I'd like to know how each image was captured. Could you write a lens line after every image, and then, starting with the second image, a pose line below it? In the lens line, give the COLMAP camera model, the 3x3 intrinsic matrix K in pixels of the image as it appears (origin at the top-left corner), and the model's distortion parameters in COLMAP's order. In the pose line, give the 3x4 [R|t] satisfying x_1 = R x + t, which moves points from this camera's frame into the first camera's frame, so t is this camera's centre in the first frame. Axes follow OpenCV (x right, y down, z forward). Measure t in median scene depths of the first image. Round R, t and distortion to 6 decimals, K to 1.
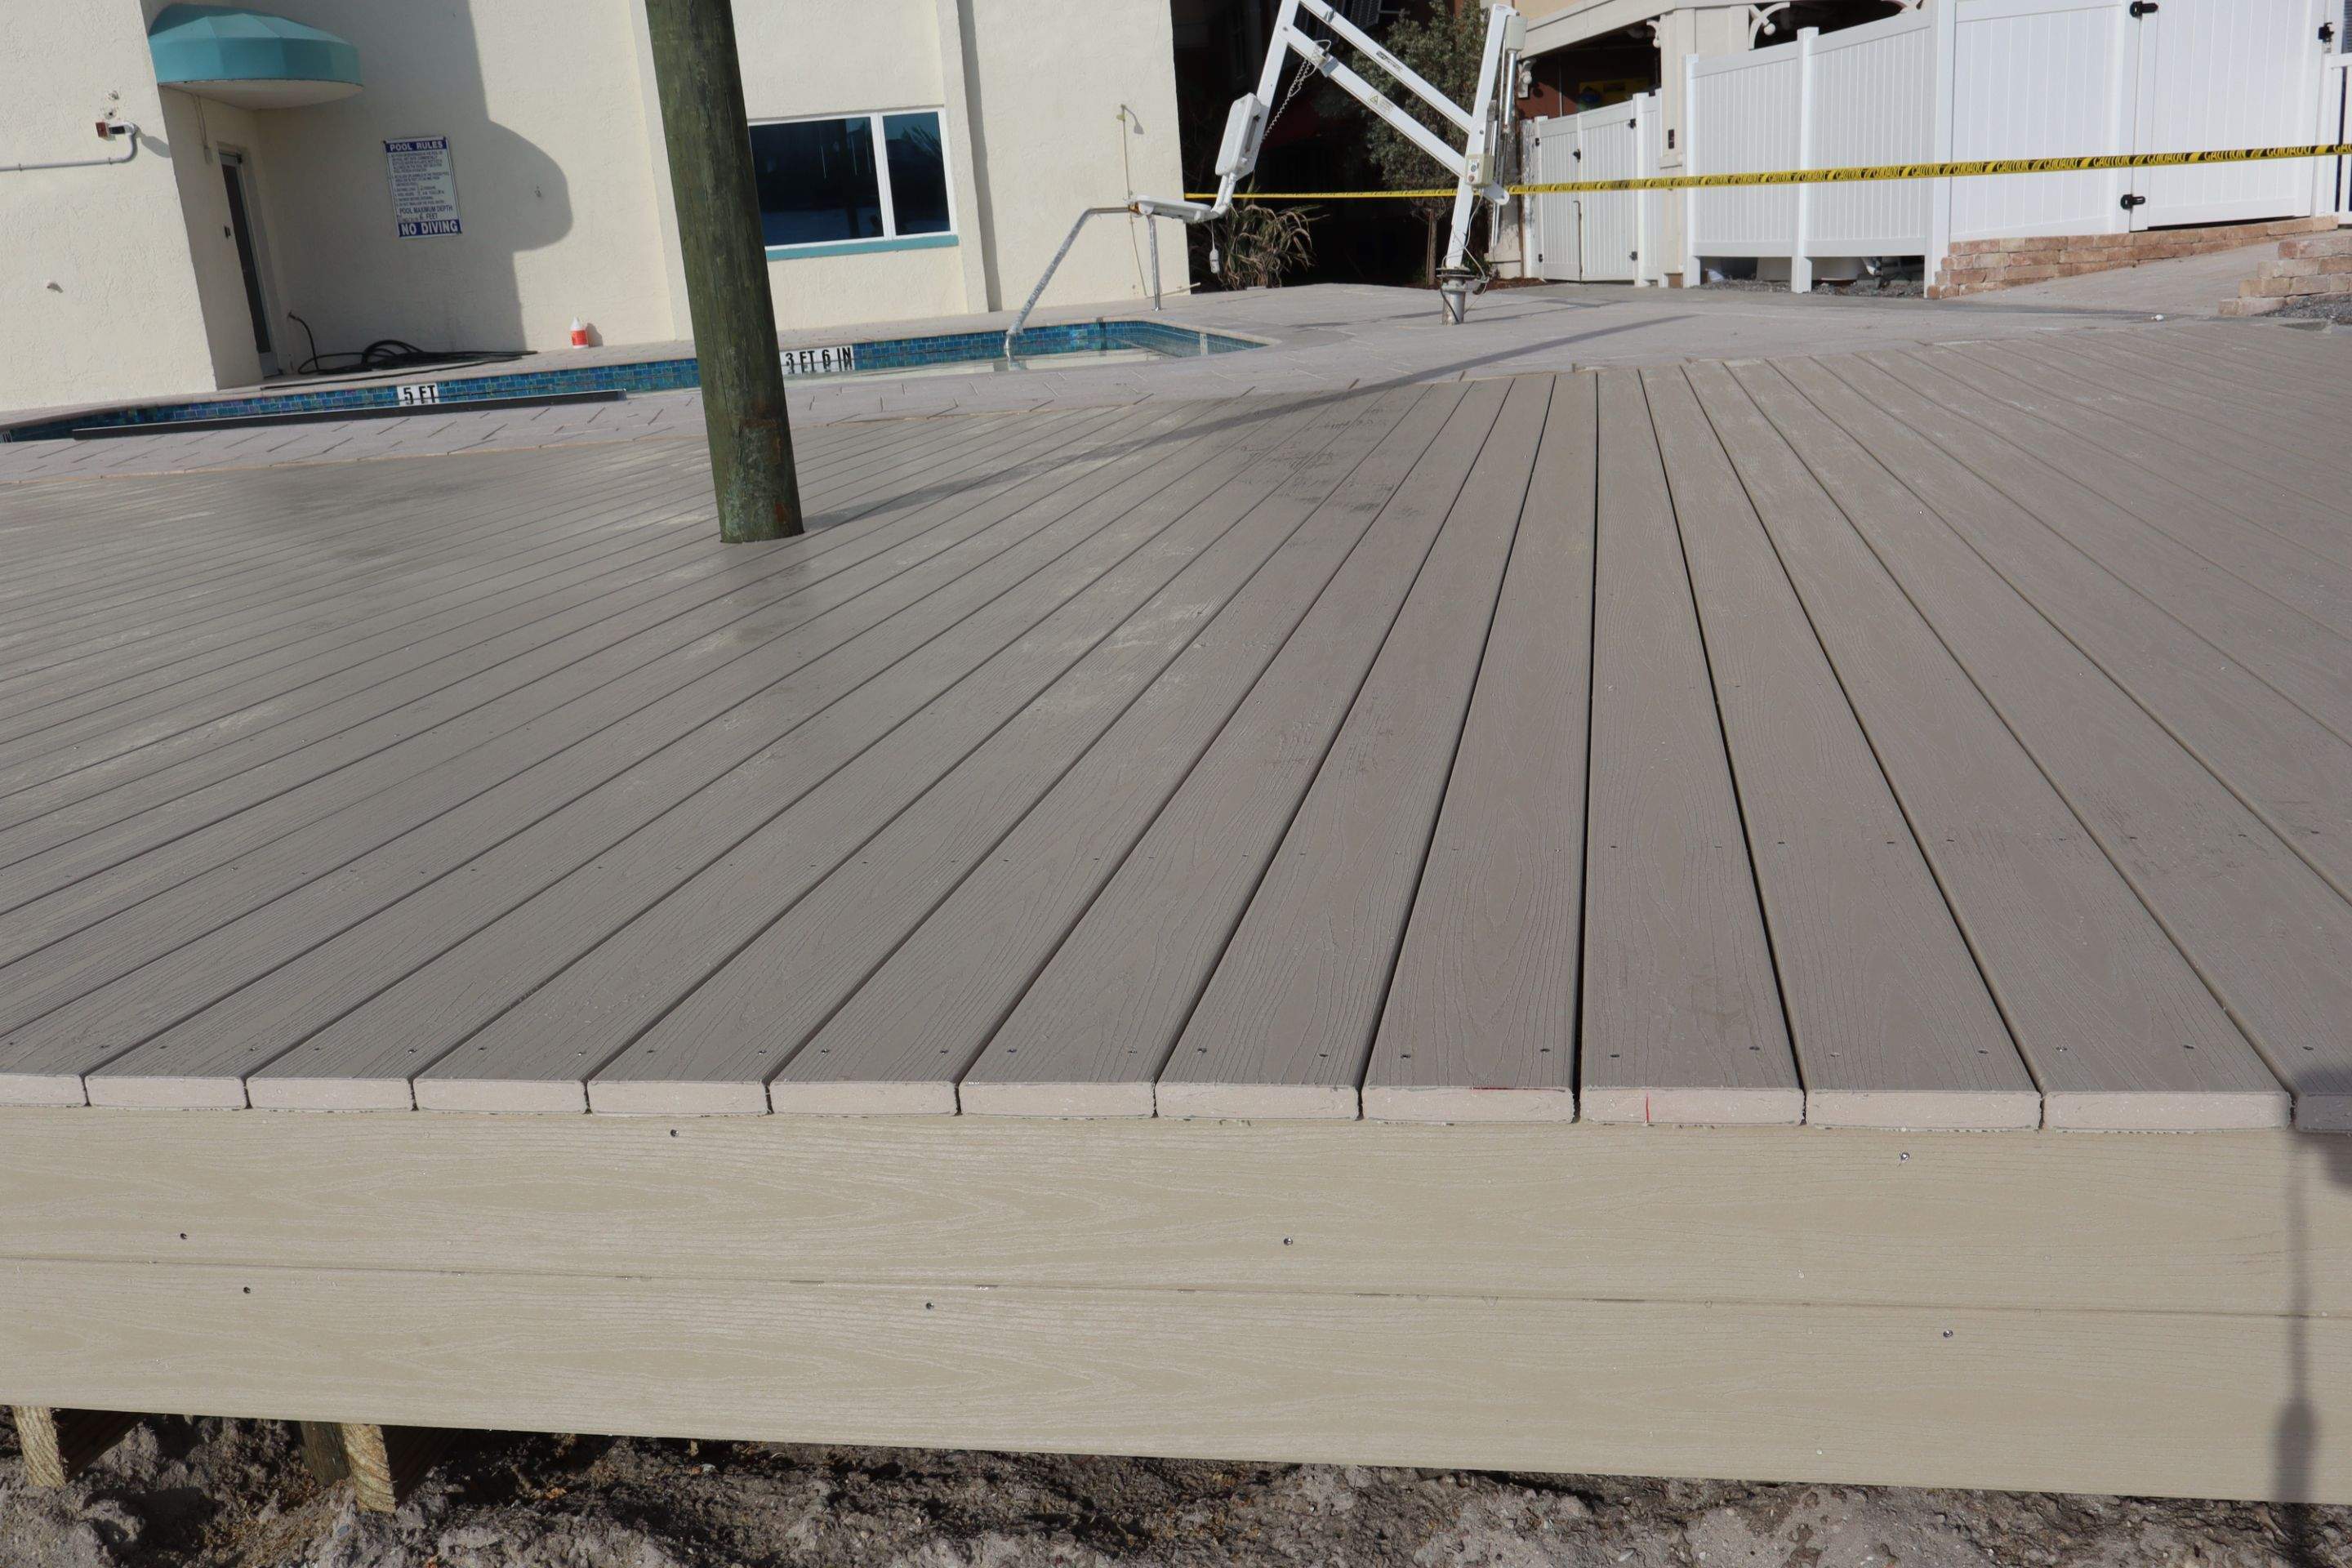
lens RADIAL K [[1989.3, 0, 1154.9], [0, 1989.3, 775.5], [0, 0, 1]] dist [0.004832, 0.005498]
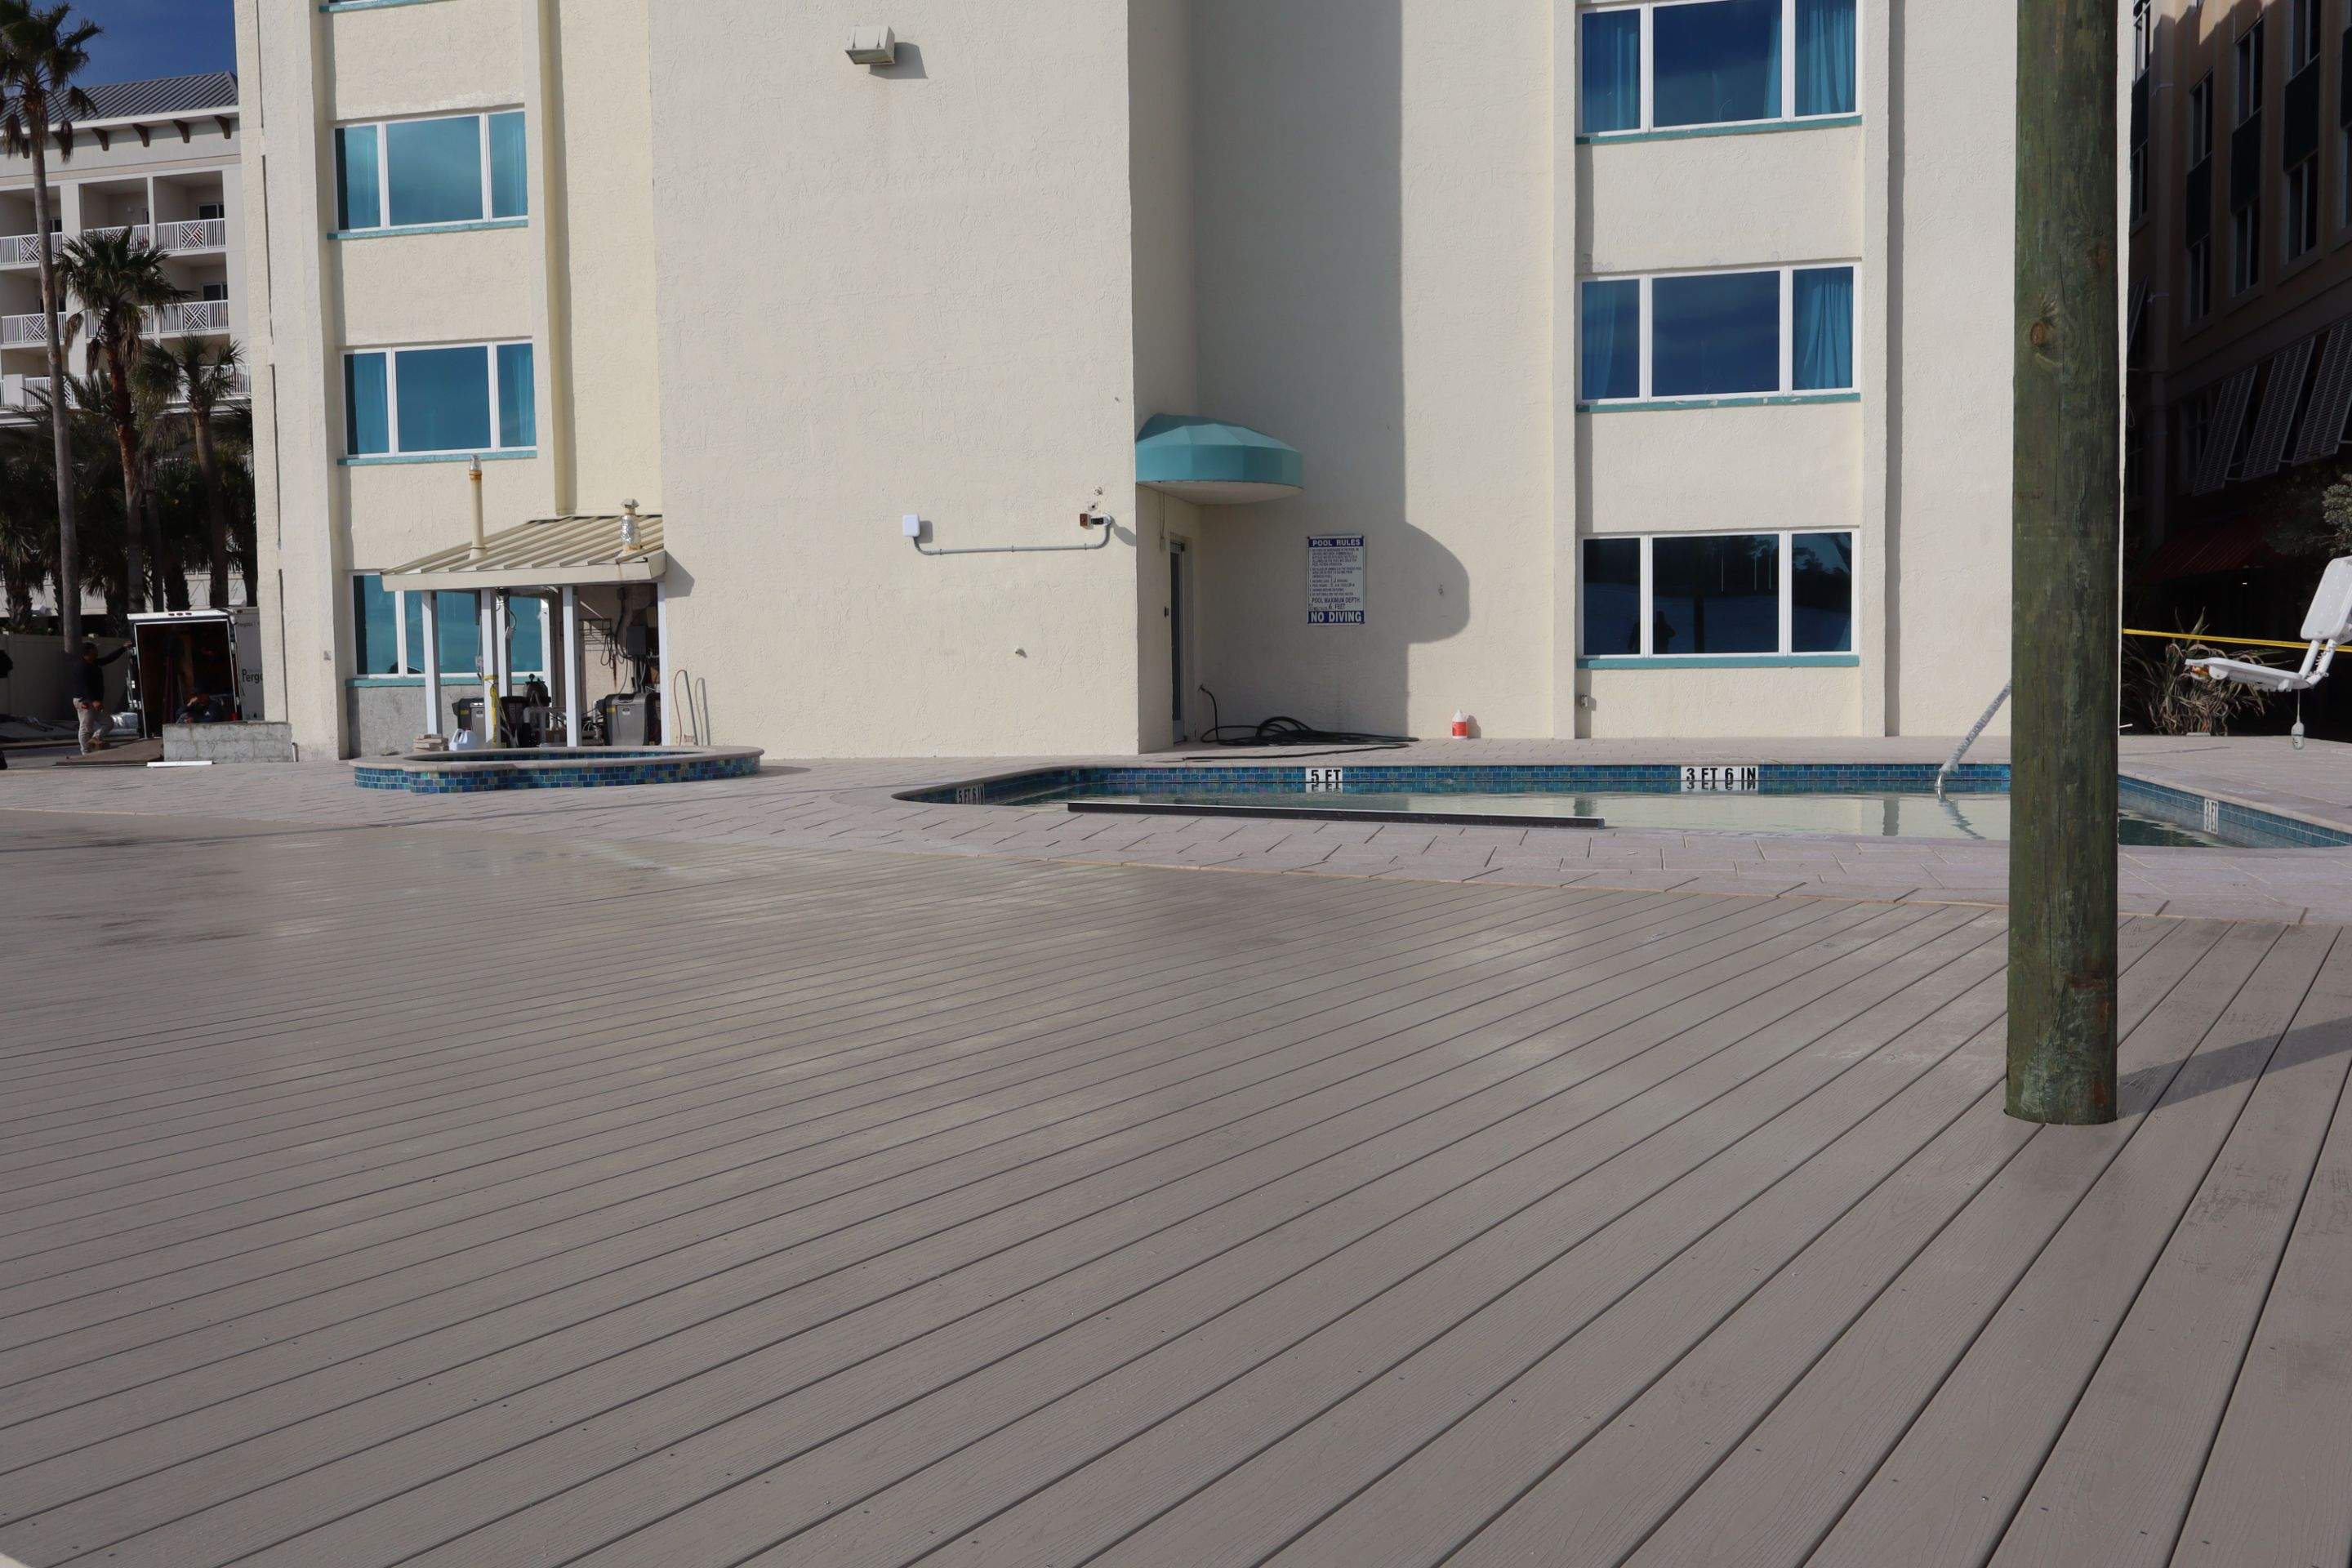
lens RADIAL K [[1965.5, 0, 1138.0], [0, 1965.5, 777.4], [0, 0, 1]] dist [-0.007371, -0.014317]
pose [[0.923142, 0.090866, -0.373567, -0.073748], [-0.157032, 0.976037, -0.150641, -0.021273], [0.350927, 0.197725, 0.915289, 0.030228]]
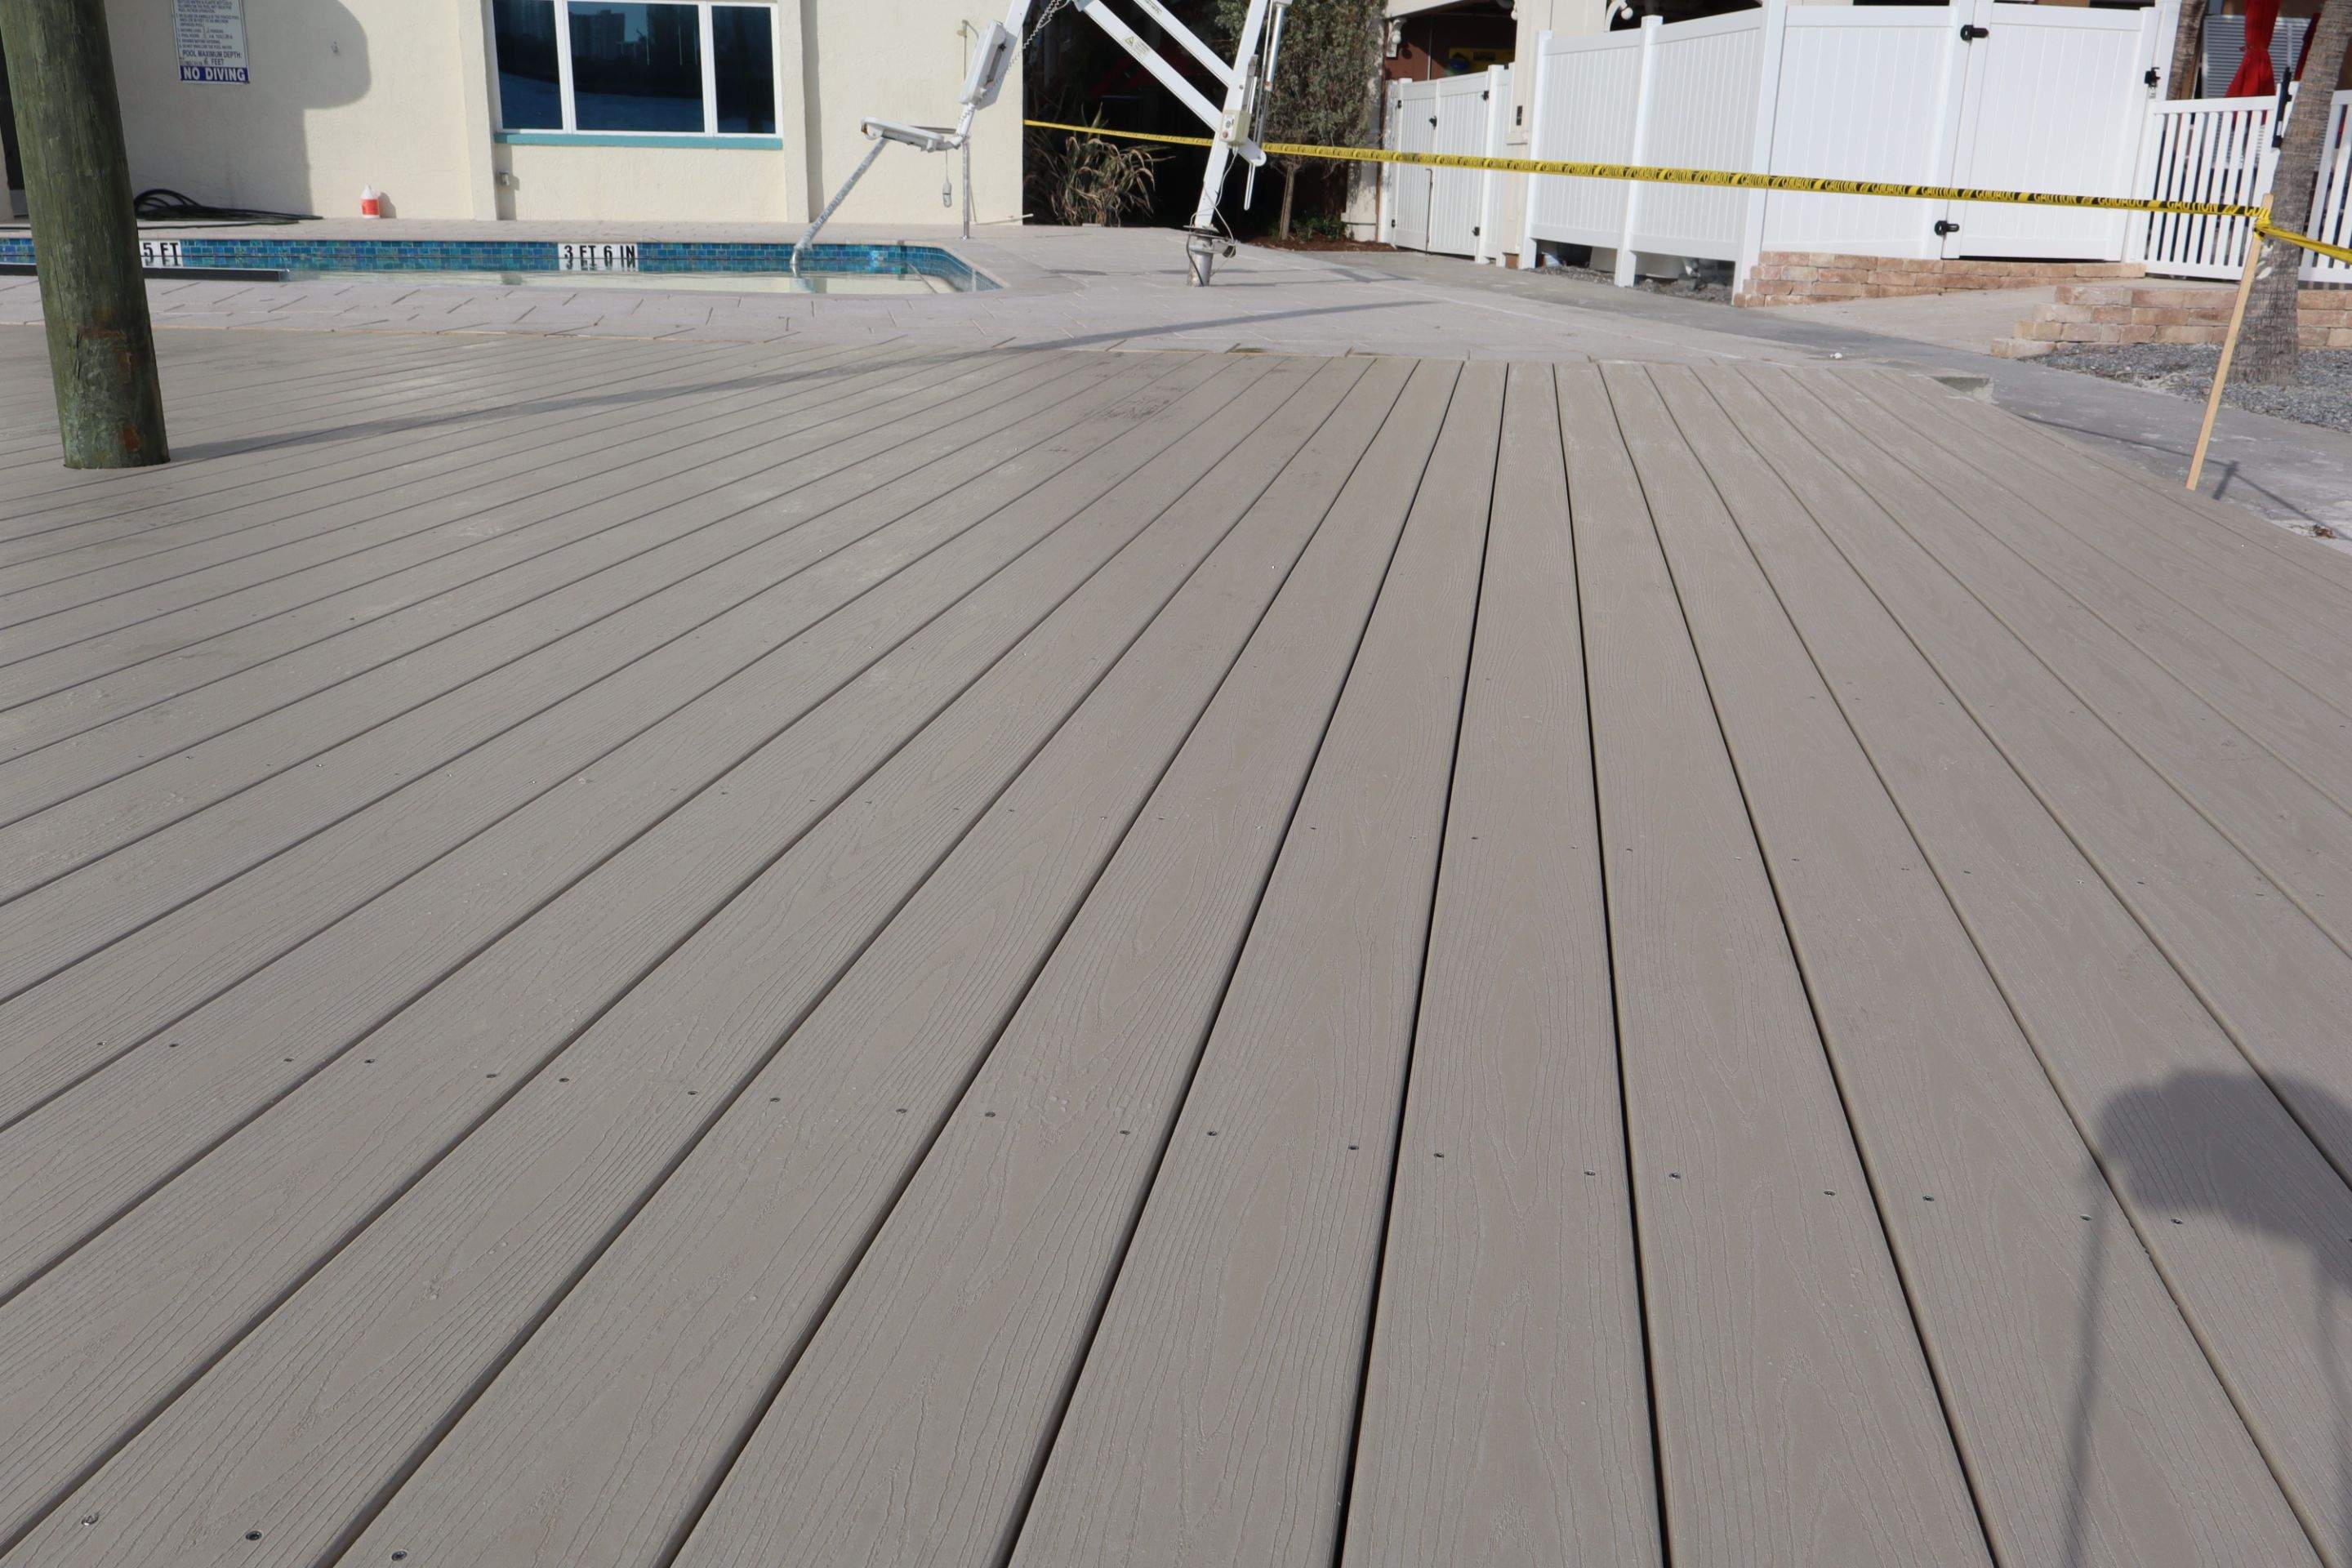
lens RADIAL K [[1986.0, 0, 1165.9], [0, 1986.0, 783.0], [0, 0, 1]] dist [-0.005847, 0.010653]
pose [[0.994710, 0.083609, 0.059673, 0.064498], [-0.085805, 0.995689, 0.035240, -0.014241], [-0.056470, -0.040174, 0.997596, 0.026799]]
